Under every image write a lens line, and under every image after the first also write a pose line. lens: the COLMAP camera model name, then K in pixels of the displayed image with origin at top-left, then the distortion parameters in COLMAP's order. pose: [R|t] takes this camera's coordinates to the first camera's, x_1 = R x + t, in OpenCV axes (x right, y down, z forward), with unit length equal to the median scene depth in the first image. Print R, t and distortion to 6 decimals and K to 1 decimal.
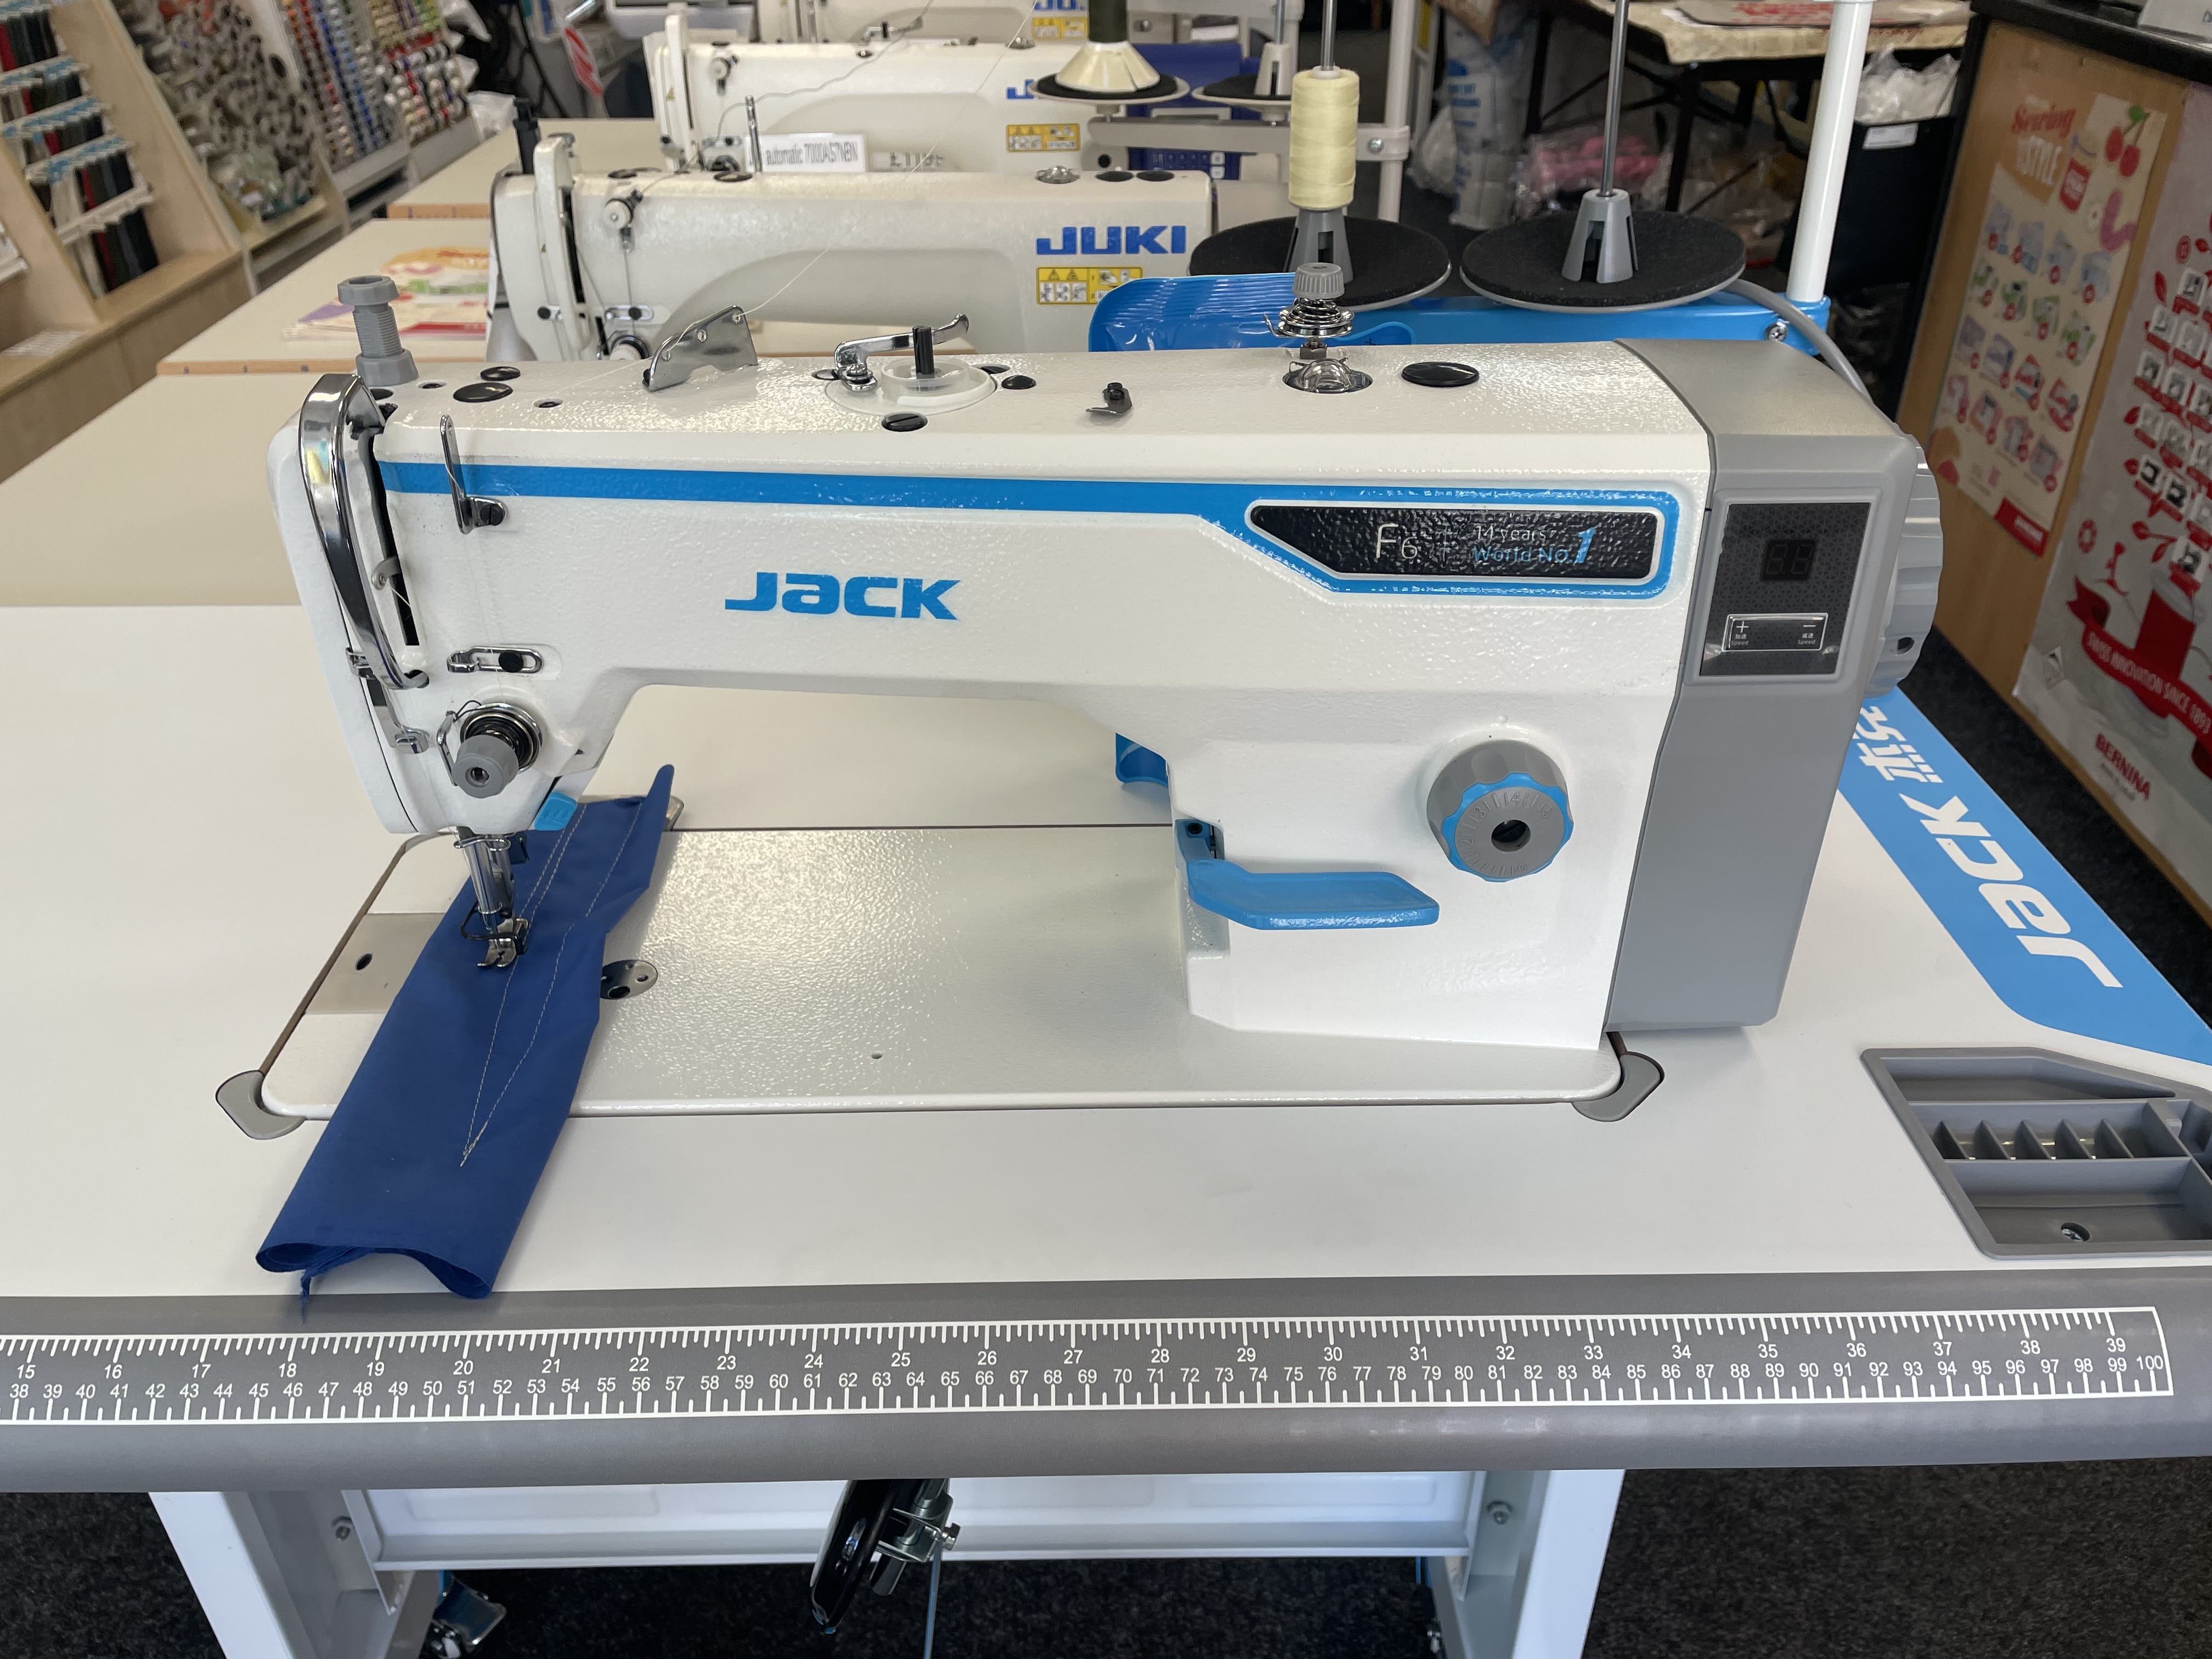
lens RADIAL K [[1709.9, 0, 1109.1], [0, 1709.9, 837.5], [0, 0, 1]] dist [0.071692, -0.102980]
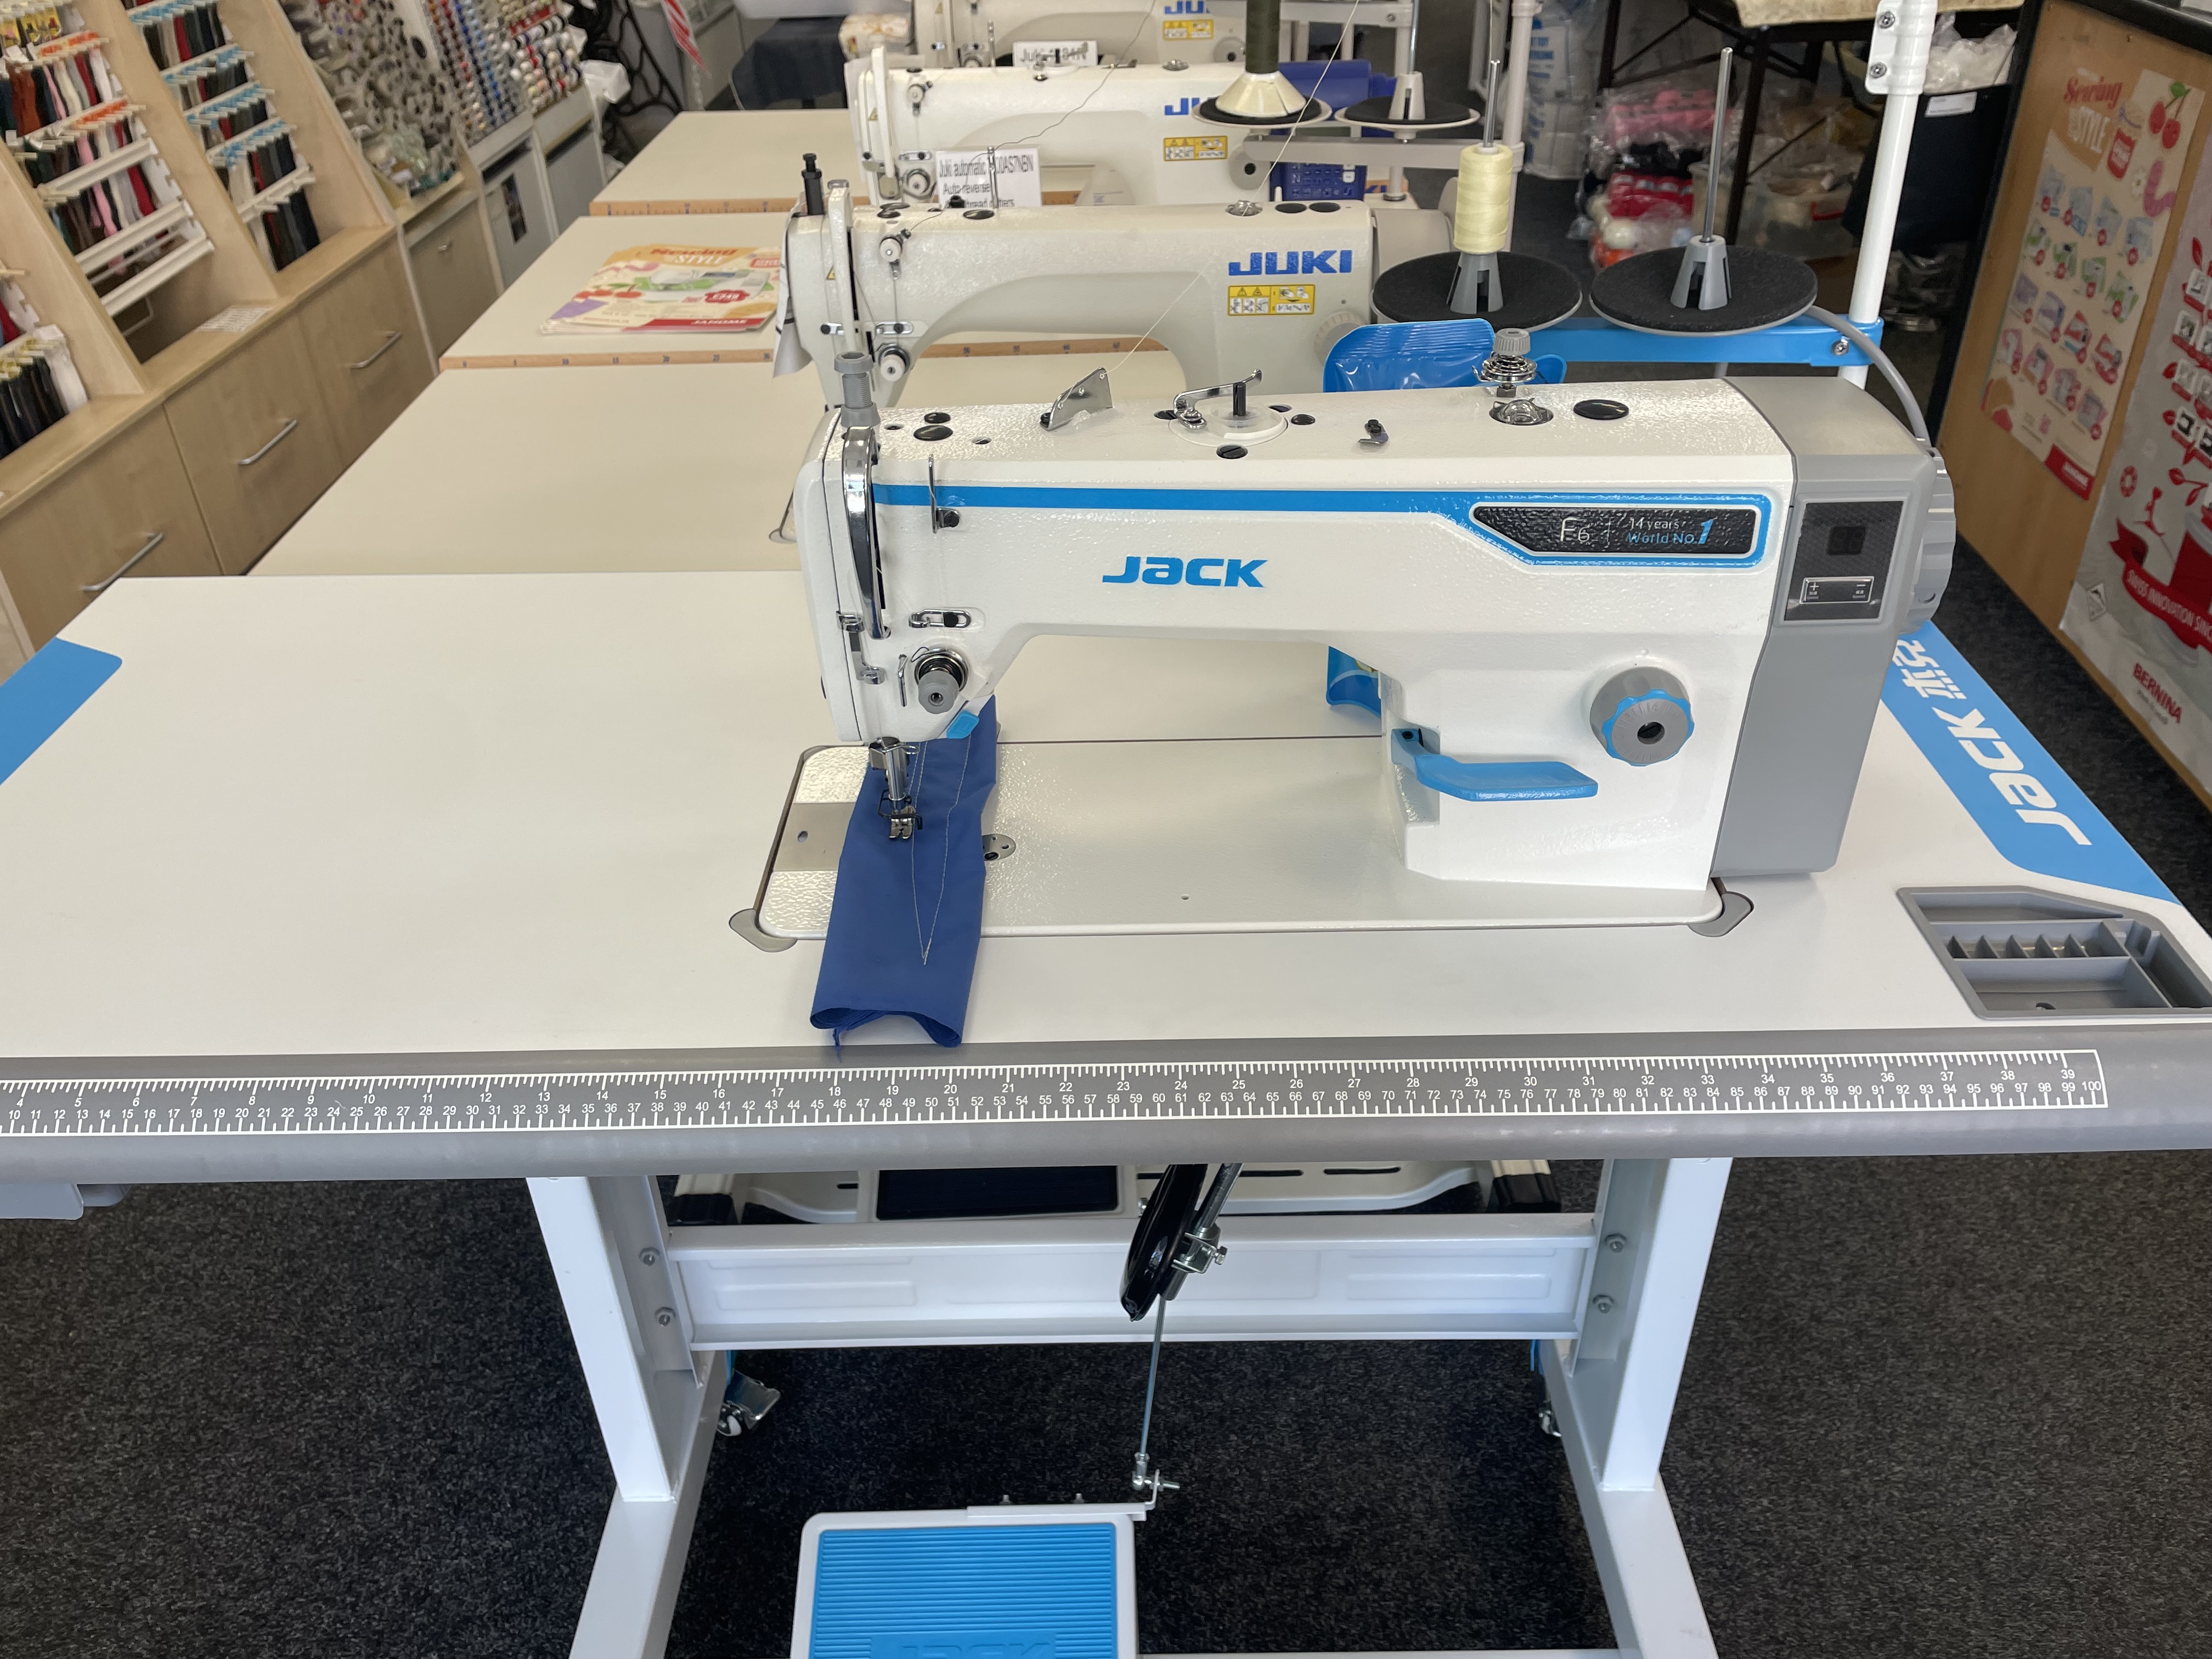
lens RADIAL K [[1709.9, 0, 1120.4], [0, 1709.9, 837.5], [0, 0, 1]] dist [0.071692, -0.102980]
pose [[0.999659, -0.005617, -0.025489, -0.070295], [0.006494, 0.999385, 0.034463, 0.013562], [0.025280, -0.034617, 0.999081, -0.184263]]
